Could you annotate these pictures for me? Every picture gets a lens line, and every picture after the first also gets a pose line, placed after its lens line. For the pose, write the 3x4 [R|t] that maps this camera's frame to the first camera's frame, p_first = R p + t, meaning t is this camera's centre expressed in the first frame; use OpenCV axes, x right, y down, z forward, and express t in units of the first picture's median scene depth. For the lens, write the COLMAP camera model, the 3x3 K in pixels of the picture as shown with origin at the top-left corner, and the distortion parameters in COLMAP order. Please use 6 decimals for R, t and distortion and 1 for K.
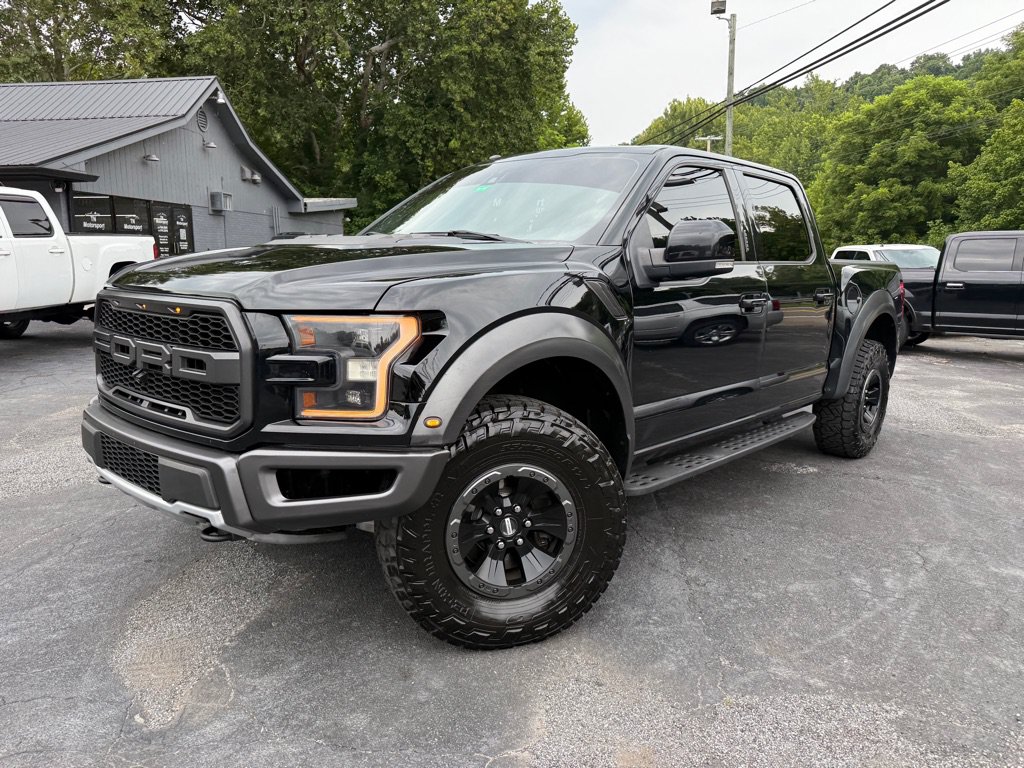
lens RADIAL K [[740.8, 0, 530.4], [0, 740.8, 386.9], [0, 0, 1]] dist [0.038022, -0.055362]
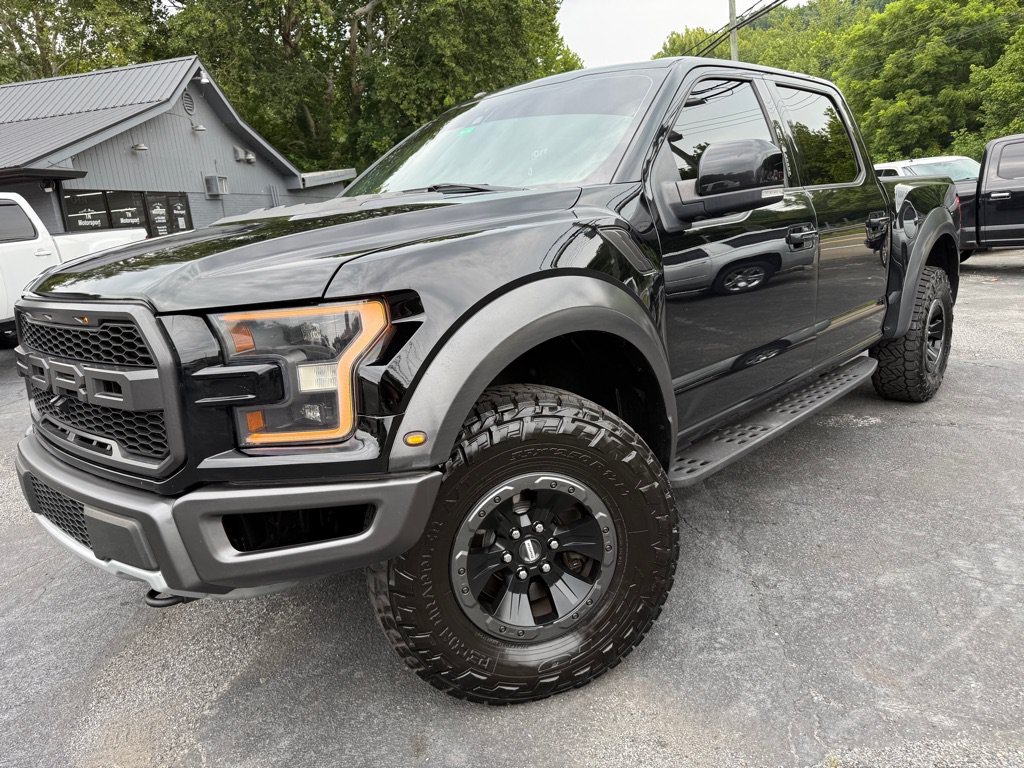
lens RADIAL K [[704.6, 0, 523.3], [0, 704.6, 371.9], [0, 0, 1]] dist [0.006421, -0.010329]
pose [[0.994928, -0.089627, -0.045674, 0.009006], [0.091757, 0.994677, 0.046888, -0.023114], [0.041229, -0.050841, 0.997855, 0.155169]]
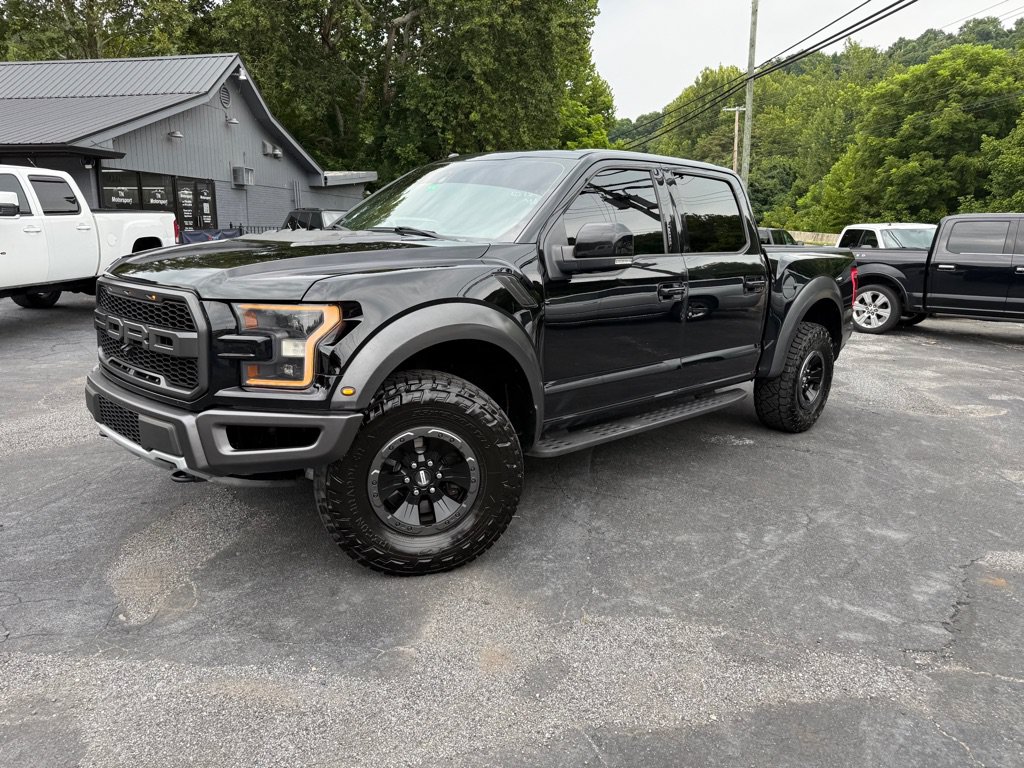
lens RADIAL K [[788.0, 0, 558.1], [0, 788.0, 389.3], [0, 0, 1]] dist [0.045795, -0.069134]
pose [[0.998623, 0.018434, -0.049125, 0.154027], [-0.016478, 0.999066, 0.039938, -0.007626], [0.049815, -0.039073, 0.997994, -0.169164]]
